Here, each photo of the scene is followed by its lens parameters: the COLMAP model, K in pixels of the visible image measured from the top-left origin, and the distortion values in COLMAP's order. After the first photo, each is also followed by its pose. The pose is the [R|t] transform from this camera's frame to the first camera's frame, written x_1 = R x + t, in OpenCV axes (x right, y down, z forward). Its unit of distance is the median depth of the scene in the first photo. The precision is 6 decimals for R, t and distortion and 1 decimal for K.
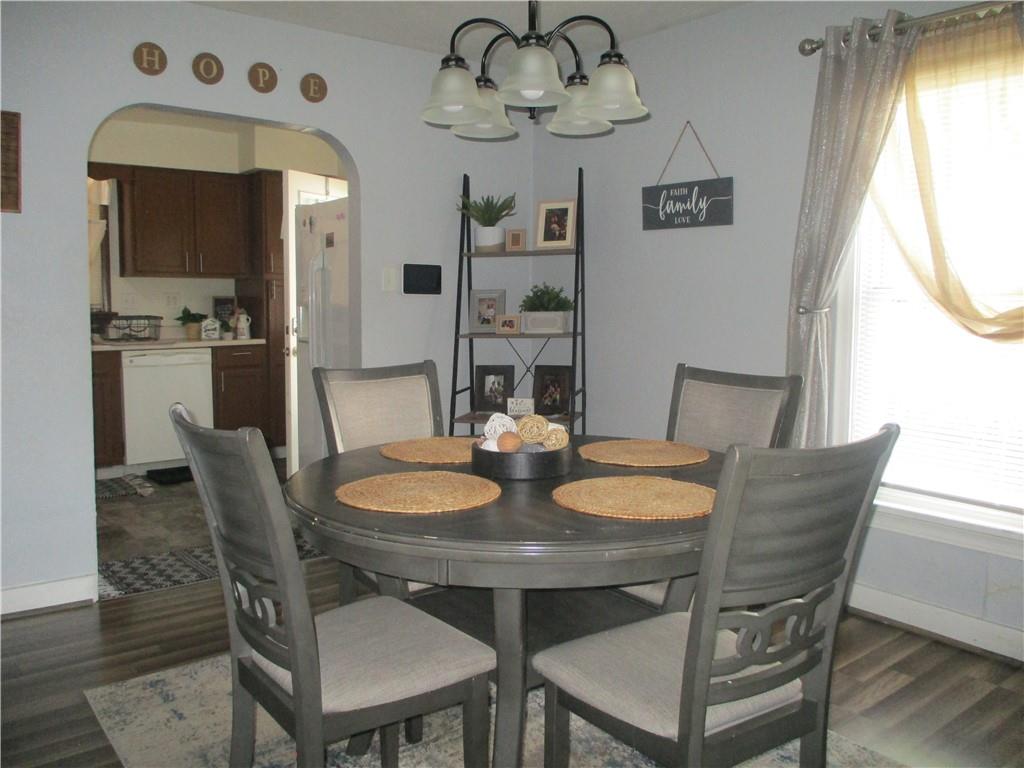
lens RADIAL K [[838.4, 0, 512.0], [0, 838.4, 384.0], [0, 0, 1]] dist [-0.010254, 0.003659]
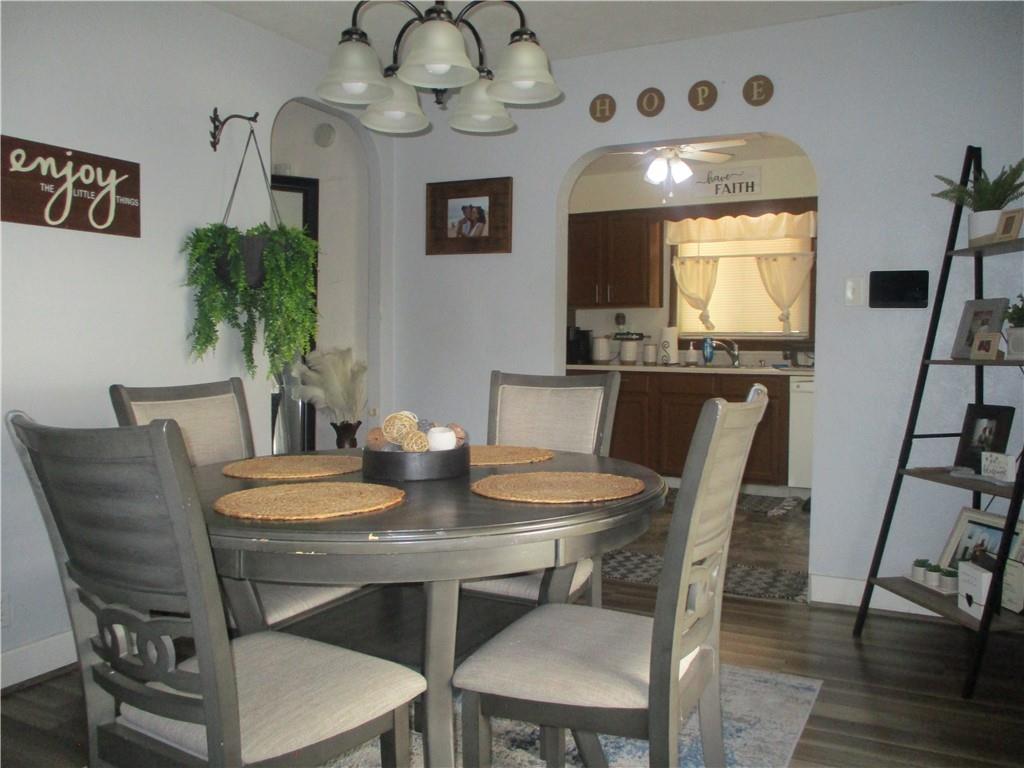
lens RADIAL K [[827.5, 0, 512.0], [0, 827.5, 364.8], [0, 0, 1]] dist [-0.003079, 0.001164]
pose [[0.474556, 0.022694, -0.879932, 0.446330], [-0.079565, 0.996681, -0.017205, -0.013313], [0.876622, 0.078176, 0.474787, 0.348789]]
